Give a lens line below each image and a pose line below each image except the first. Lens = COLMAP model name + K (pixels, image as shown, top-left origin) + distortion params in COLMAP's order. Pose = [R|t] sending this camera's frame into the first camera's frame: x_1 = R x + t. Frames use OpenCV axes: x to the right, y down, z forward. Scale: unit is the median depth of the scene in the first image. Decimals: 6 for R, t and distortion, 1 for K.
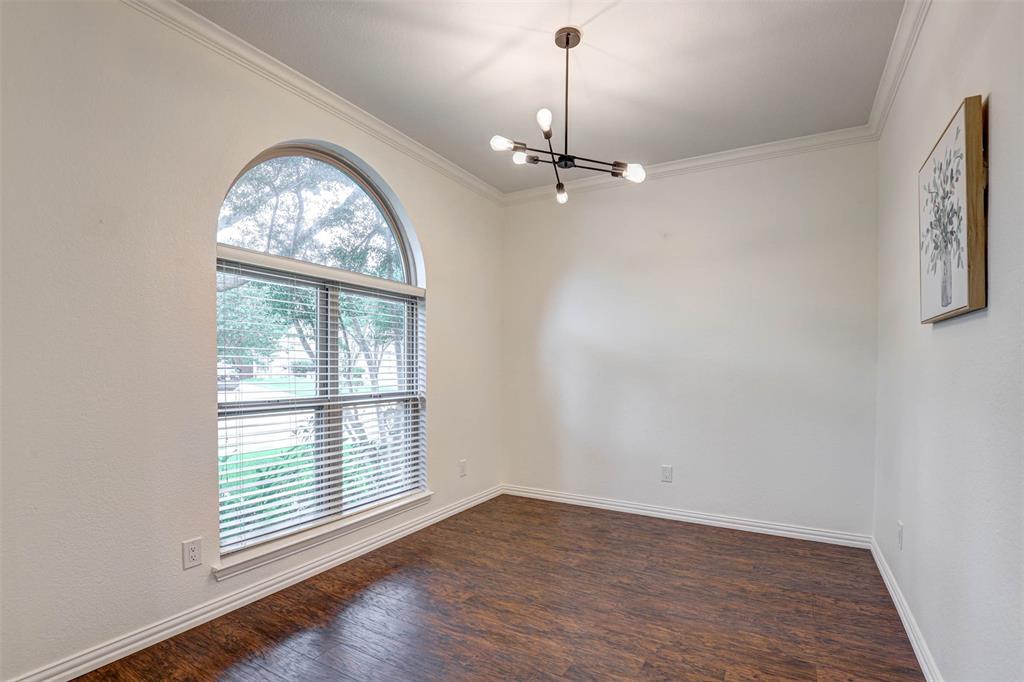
lens RADIAL K [[479.2, 0, 513.0], [0, 479.2, 375.5], [0, 0, 1]] dist [-0.014389, -0.000052]
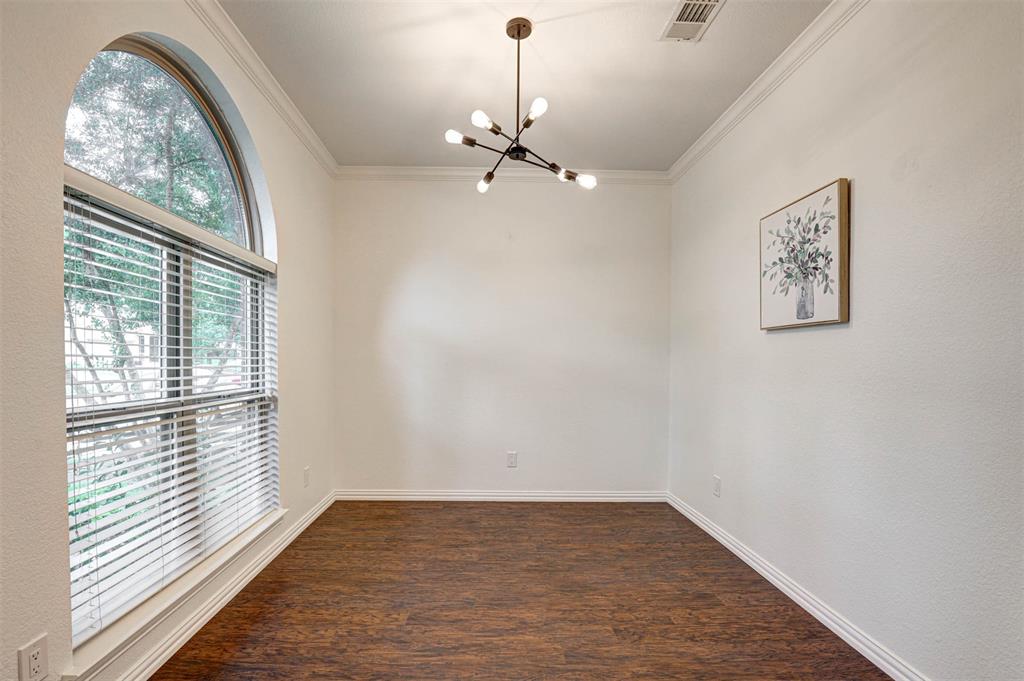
lens RADIAL K [[480.0, 0, 485.0], [0, 480.0, 373.4], [0, 0, 1]] dist [-0.024344, -0.000378]
pose [[0.863755, -0.010565, 0.503802, -0.360235], [0.004519, 0.999902, 0.013220, -0.003335], [-0.503893, -0.009142, 0.863718, 0.139456]]
